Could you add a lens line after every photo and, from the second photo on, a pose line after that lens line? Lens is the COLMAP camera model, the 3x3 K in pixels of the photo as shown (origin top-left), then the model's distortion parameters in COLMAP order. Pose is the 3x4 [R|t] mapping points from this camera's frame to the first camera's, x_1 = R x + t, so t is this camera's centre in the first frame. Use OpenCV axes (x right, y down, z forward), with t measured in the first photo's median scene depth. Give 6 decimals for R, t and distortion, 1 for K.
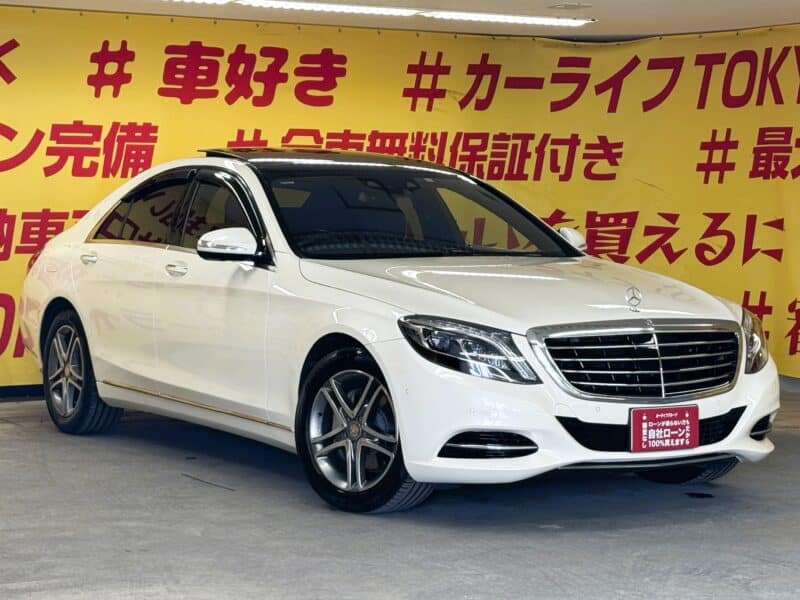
lens RADIAL K [[1937.5, 0, 400.0], [0, 1937.5, 300.0], [0, 0, 1]] dist [0.071641, 0.452194]
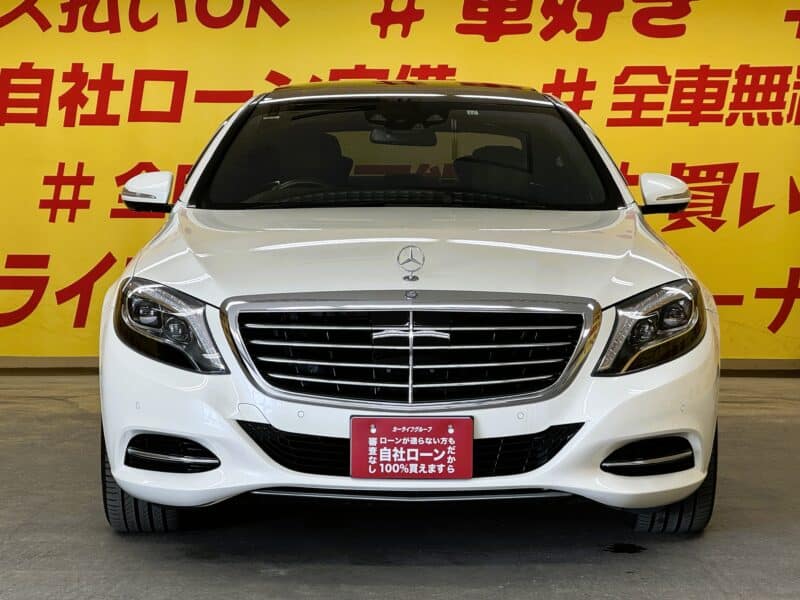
lens RADIAL K [[1880.7, 0, 400.0], [0, 1880.7, 300.0], [0, 0, 1]] dist [0.118122, 0.897138]
pose [[0.849110, 0.028865, -0.527427, 0.486604], [-0.022753, 0.999578, 0.018074, 0.000561], [0.527726, -0.003346, 0.849408, 0.416568]]
